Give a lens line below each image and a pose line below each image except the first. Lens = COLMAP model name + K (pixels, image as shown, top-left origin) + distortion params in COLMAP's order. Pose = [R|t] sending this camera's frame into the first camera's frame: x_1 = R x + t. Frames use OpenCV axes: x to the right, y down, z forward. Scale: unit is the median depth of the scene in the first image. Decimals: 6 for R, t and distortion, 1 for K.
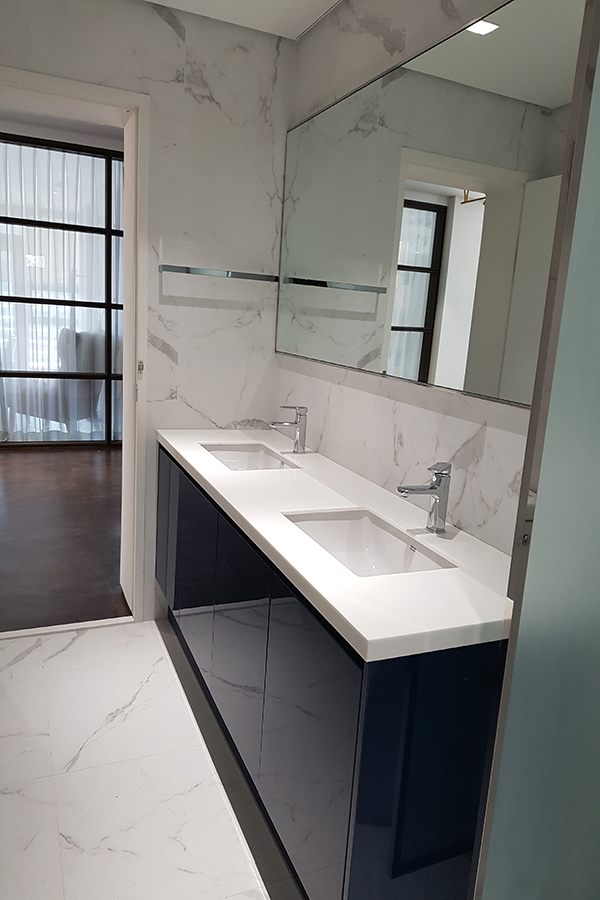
lens RADIAL K [[676.3, 0, 252.3], [0, 676.3, 451.5], [0, 0, 1]] dist [0.094366, -0.136225]
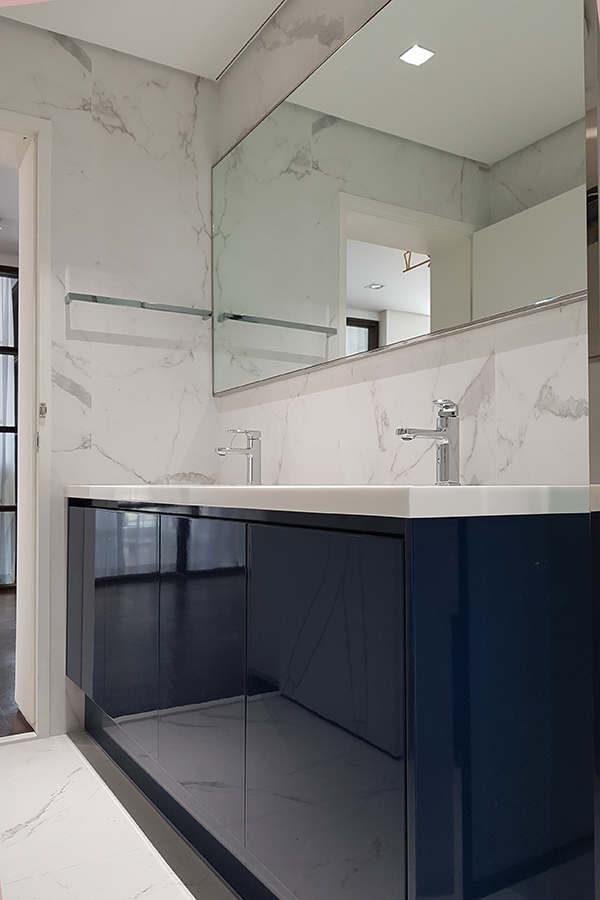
lens RADIAL K [[797.2, 0, 300.0], [0, 797.2, 450.0], [0, 0, 1]] dist [0.059022, -0.102442]
pose [[0.986280, -0.037610, 0.160738, -0.019444], [0.068355, 0.979349, -0.190271, 0.105559], [-0.150262, 0.198648, 0.968483, 0.057941]]
